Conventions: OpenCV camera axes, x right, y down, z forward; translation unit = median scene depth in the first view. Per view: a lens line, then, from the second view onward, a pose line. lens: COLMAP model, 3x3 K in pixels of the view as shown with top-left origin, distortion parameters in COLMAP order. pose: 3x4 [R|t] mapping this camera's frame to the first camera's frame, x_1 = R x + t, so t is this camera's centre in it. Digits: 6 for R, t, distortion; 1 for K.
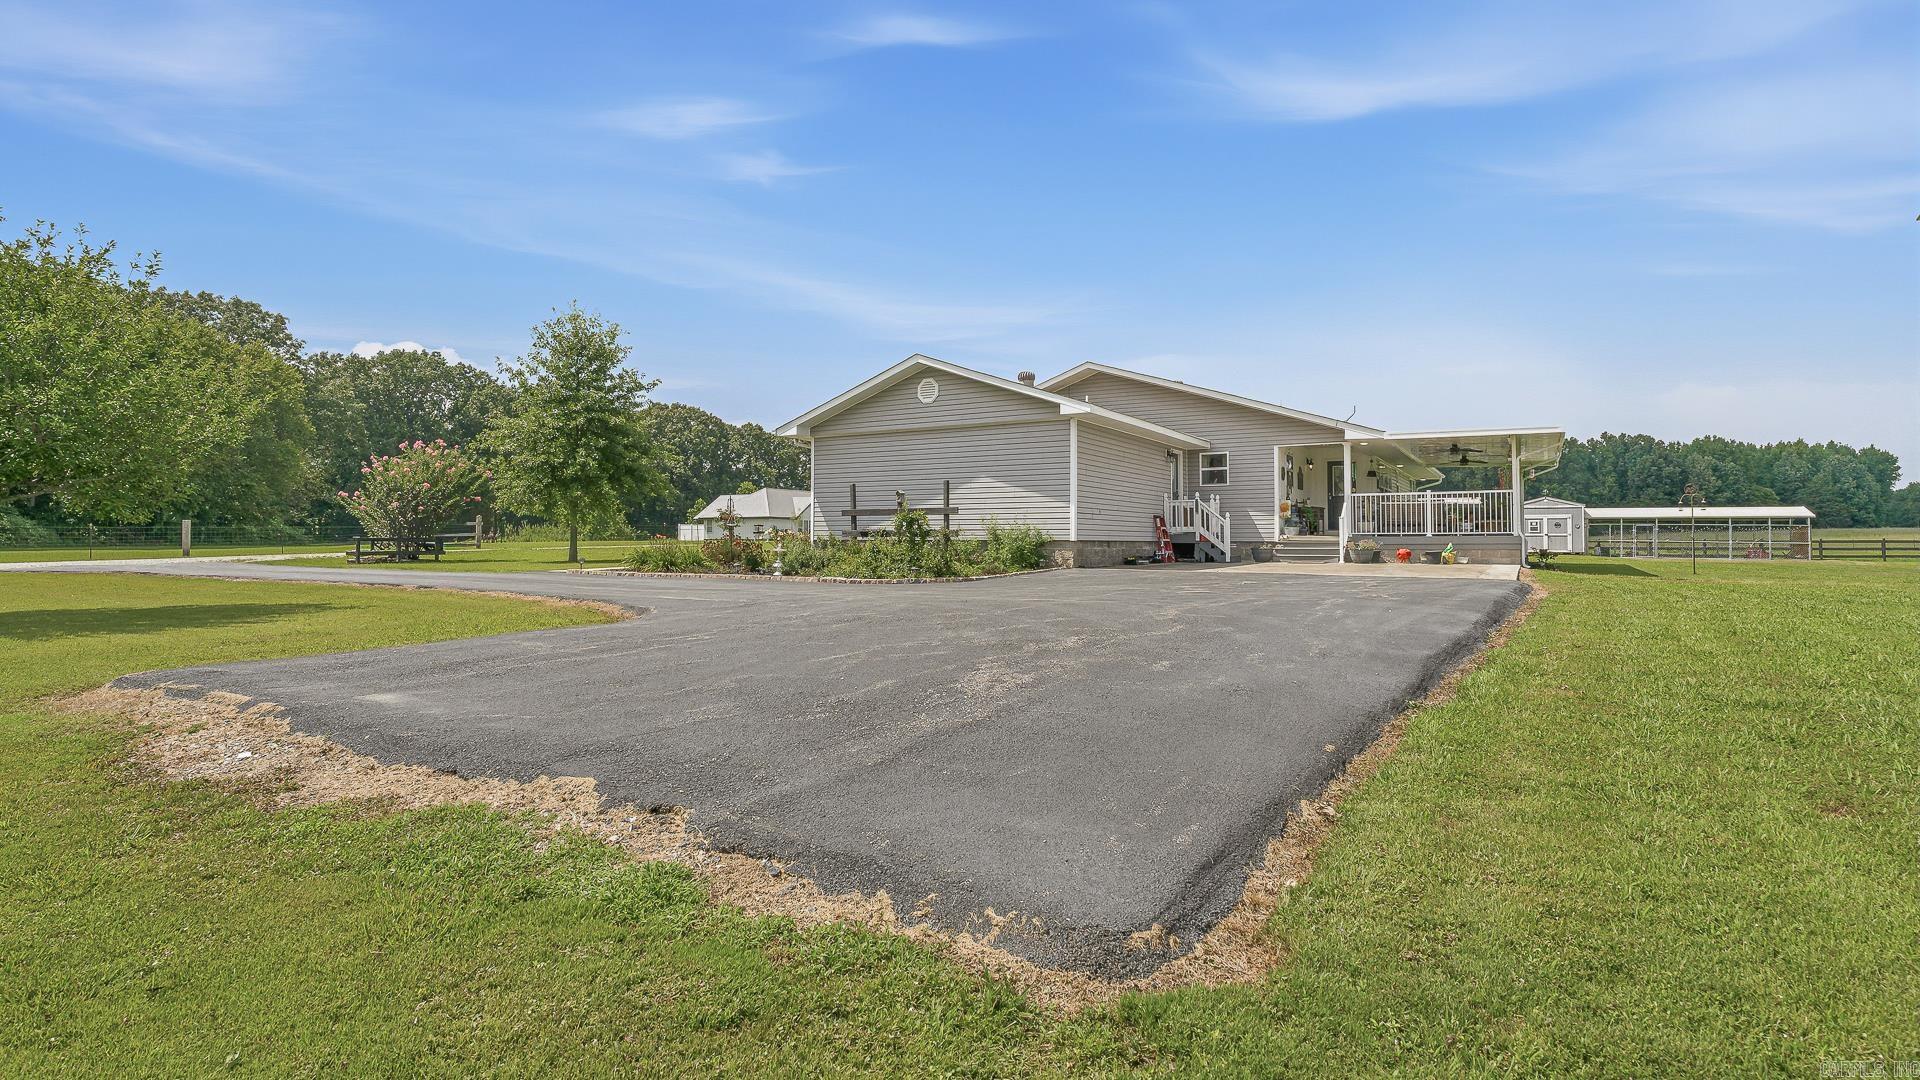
lens RADIAL K [[932.3, 0, 960.2], [0, 932.3, 481.8], [0, 0, 1]] dist [-0.000419, -0.000138]
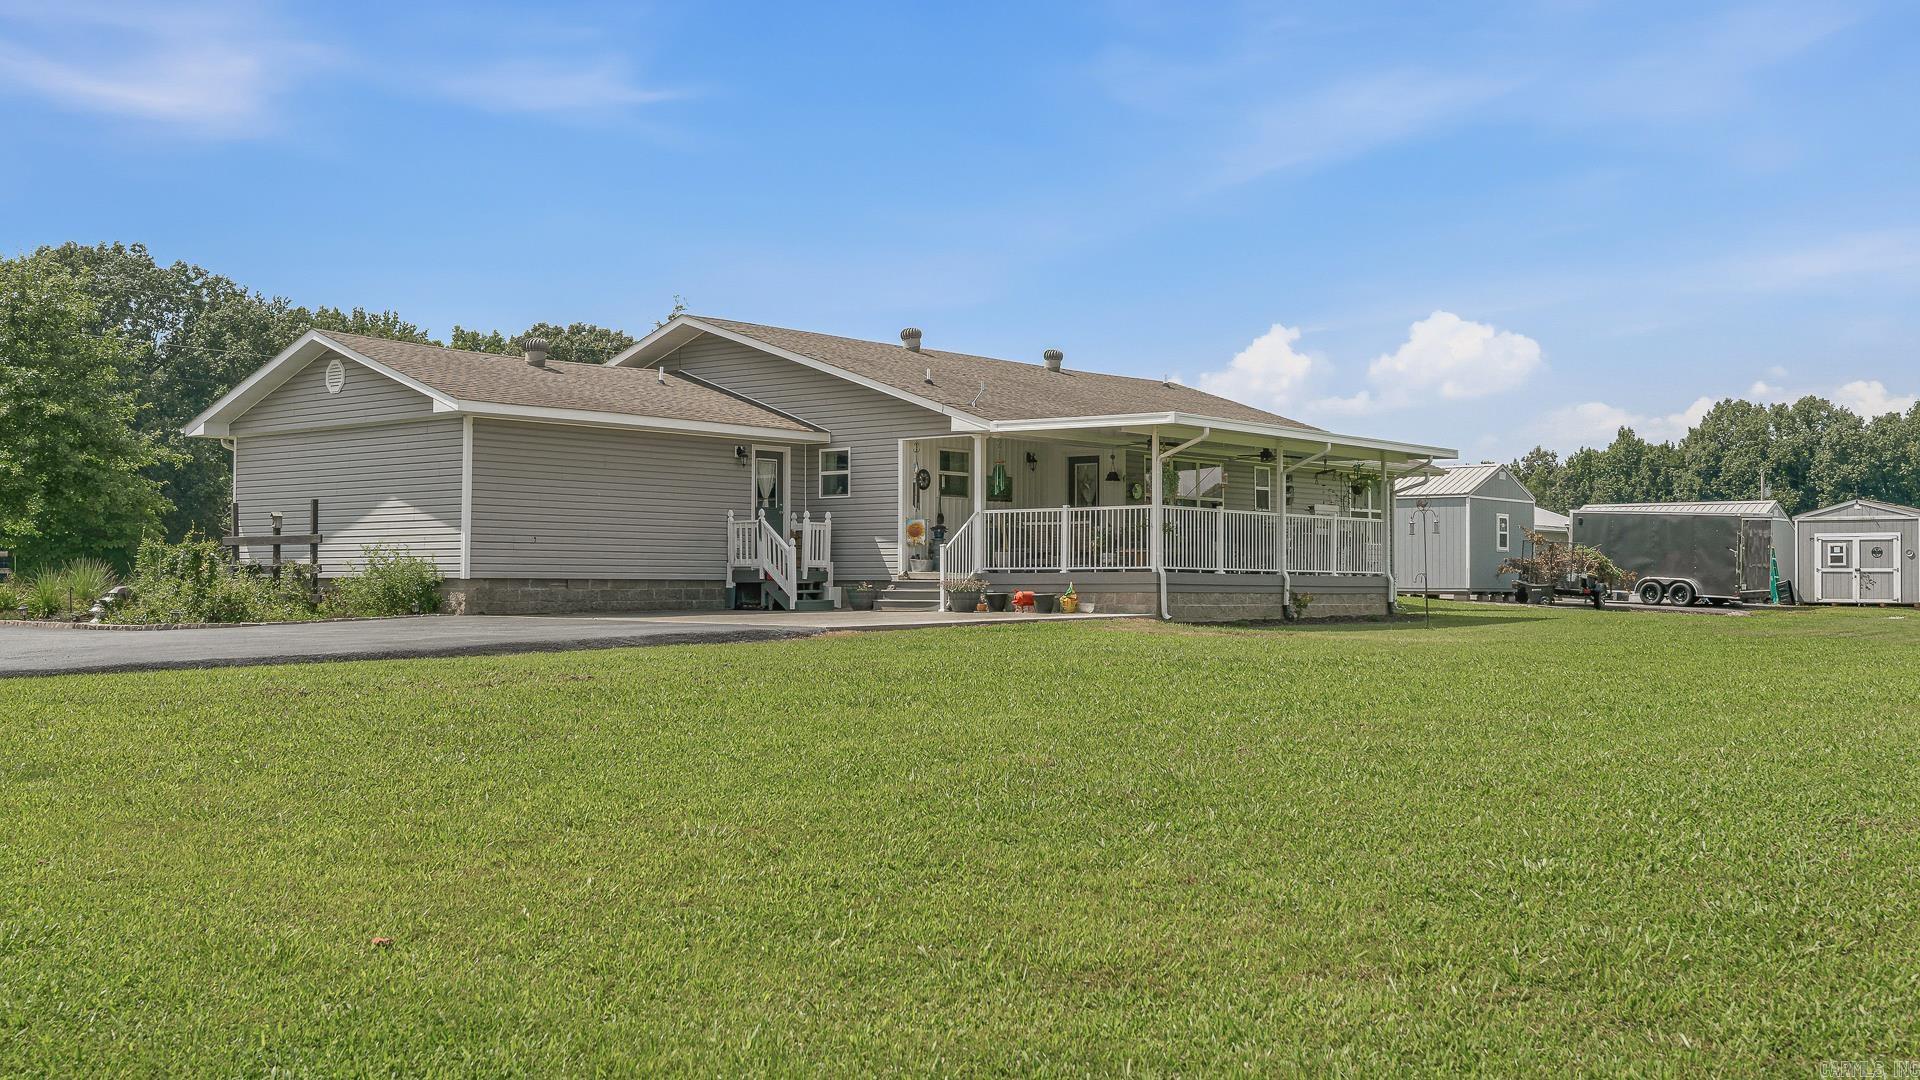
lens RADIAL K [[1929.2, 0, 963.1], [0, 1929.2, 491.7], [0, 0, 1]] dist [0.011514, 0.010232]
pose [[0.987052, -0.006862, -0.160255, 0.643087], [0.009406, 0.999841, 0.015122, -0.022493], [0.160126, -0.016434, 0.986960, -0.396872]]
